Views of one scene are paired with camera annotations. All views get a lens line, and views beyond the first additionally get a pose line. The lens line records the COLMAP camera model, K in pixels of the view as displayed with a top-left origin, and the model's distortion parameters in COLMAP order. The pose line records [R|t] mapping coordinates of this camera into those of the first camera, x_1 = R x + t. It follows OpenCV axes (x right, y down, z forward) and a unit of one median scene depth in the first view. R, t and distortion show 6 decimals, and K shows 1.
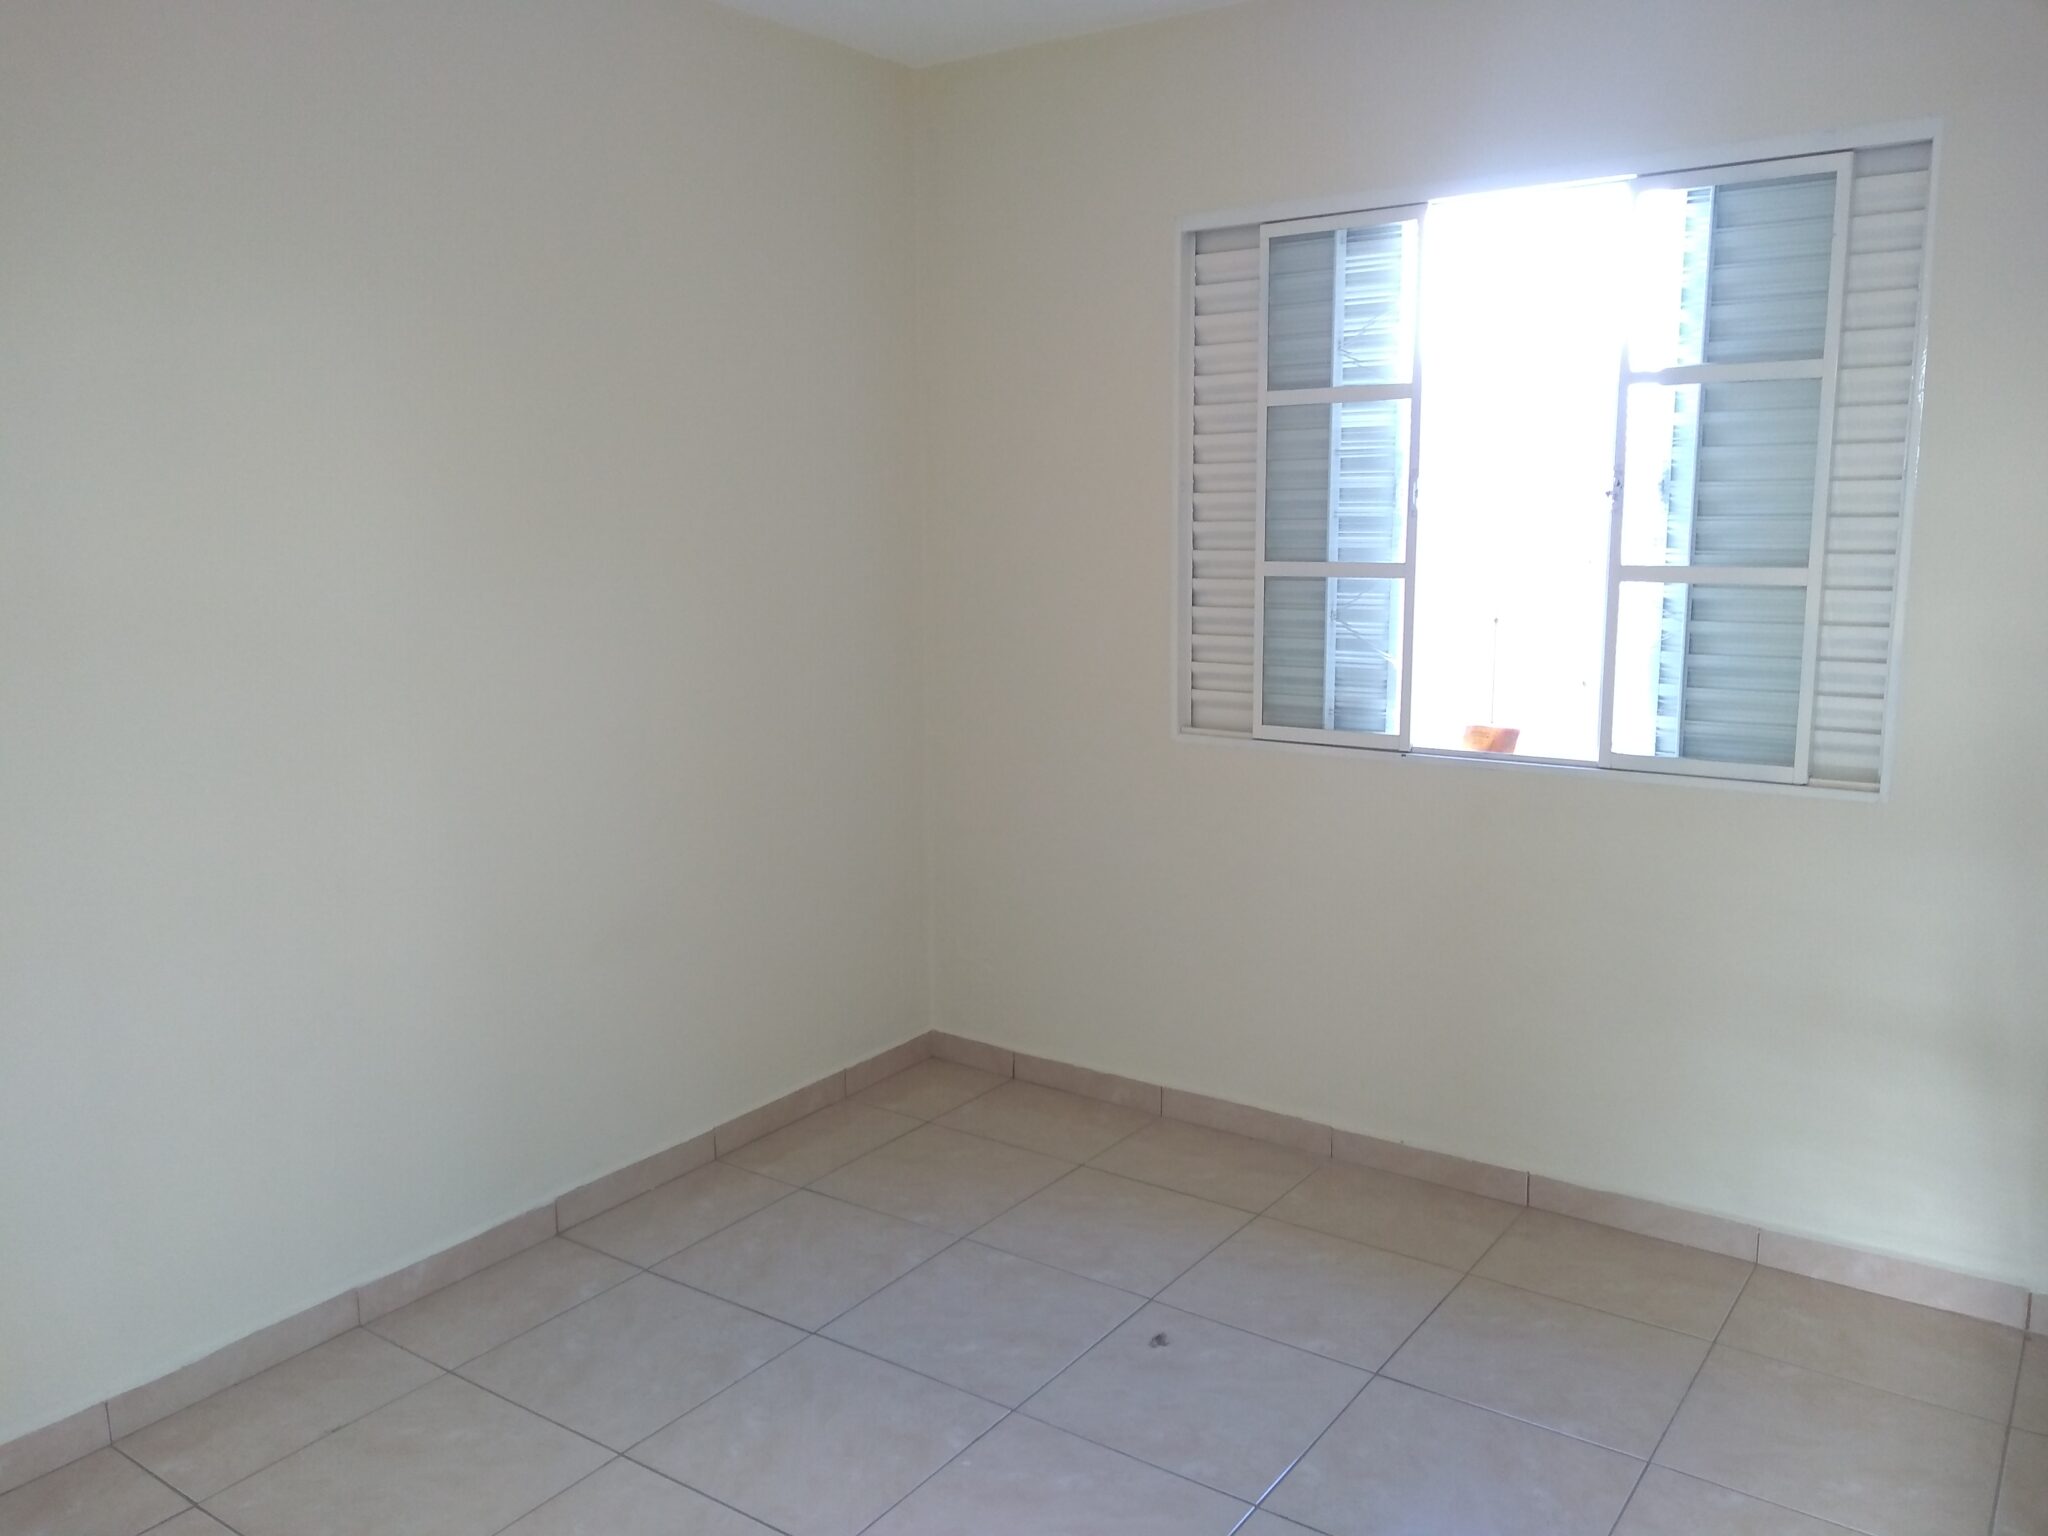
lens RADIAL K [[1580.2, 0, 1016.2], [0, 1580.2, 774.7], [0, 0, 1]] dist [0.057031, -0.096240]
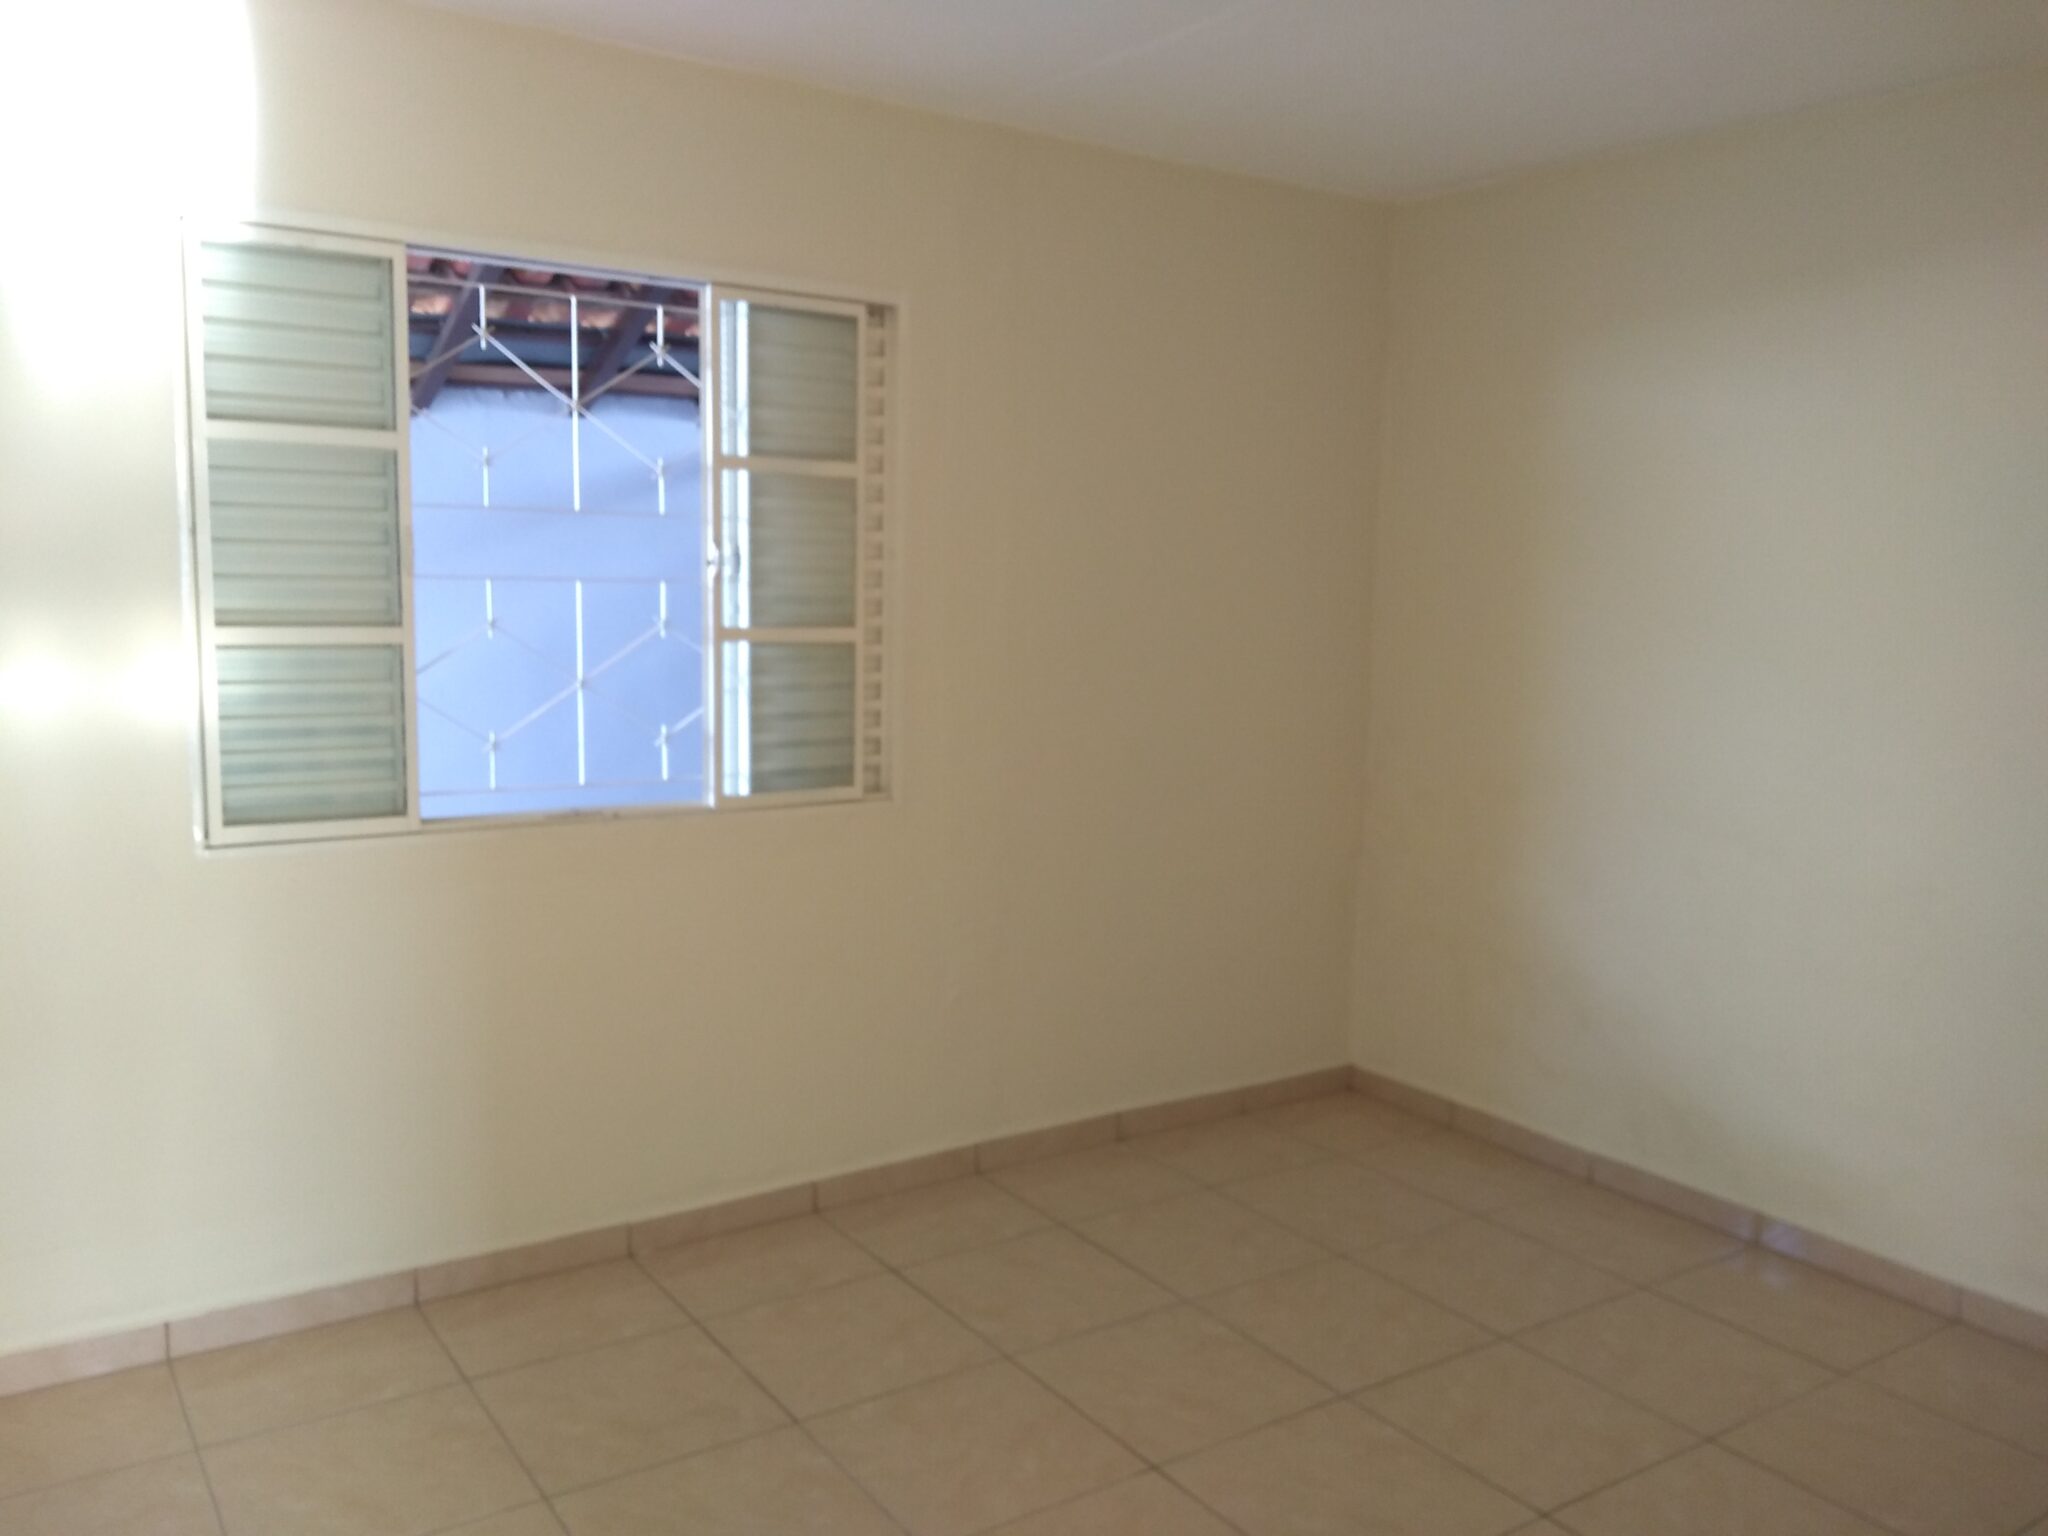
lens RADIAL K [[1580.2, 0, 1016.2], [0, 1580.2, 774.7], [0, 0, 1]] dist [0.057031, -0.096240]
pose [[0.342821, -0.101420, 0.933910, -0.470061], [0.133188, 0.989360, 0.058550, -0.052384], [-0.929911, 0.104314, 0.352682, 0.332536]]
